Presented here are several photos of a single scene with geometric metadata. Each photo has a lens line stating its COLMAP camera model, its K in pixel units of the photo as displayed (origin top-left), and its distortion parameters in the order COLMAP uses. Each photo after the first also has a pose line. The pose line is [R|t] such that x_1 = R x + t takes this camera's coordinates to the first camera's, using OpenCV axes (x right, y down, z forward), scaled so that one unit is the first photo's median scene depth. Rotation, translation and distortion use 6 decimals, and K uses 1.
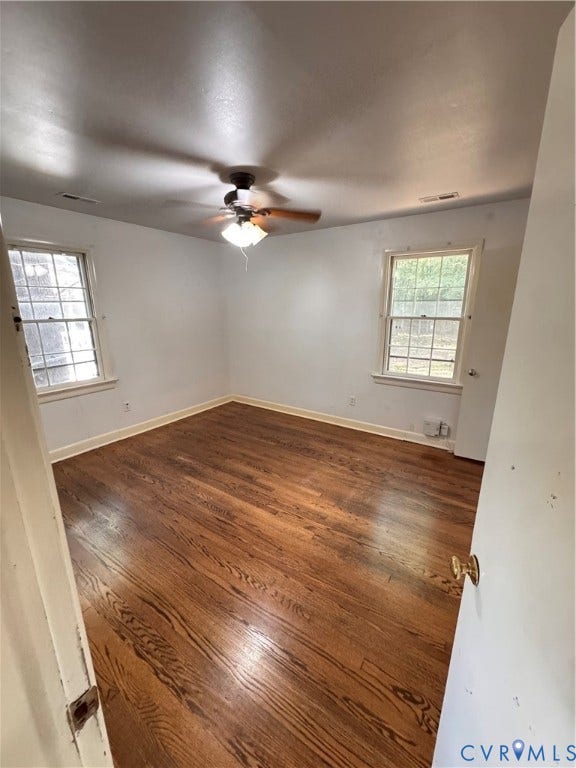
lens RADIAL K [[313.9, 0, 287.7], [0, 313.9, 383.7], [0, 0, 1]] dist [0.000334, 0.000078]
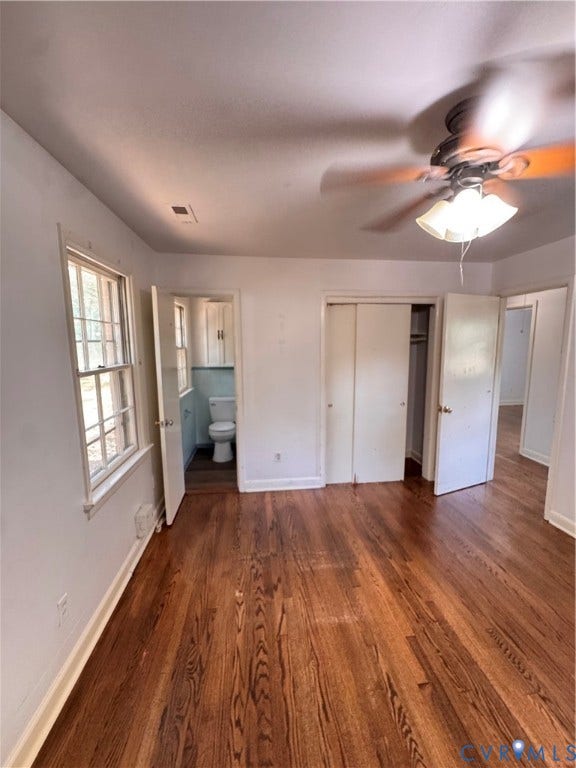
lens RADIAL K [[313.9, 0, 289.8], [0, 313.9, 385.0], [0, 0, 1]] dist [0.000334, 0.000078]
pose [[-0.654972, -0.095832, 0.749552, -0.283052], [0.189368, 0.939458, 0.285585, -0.324288], [-0.731541, 0.328991, -0.597171, 1.255560]]
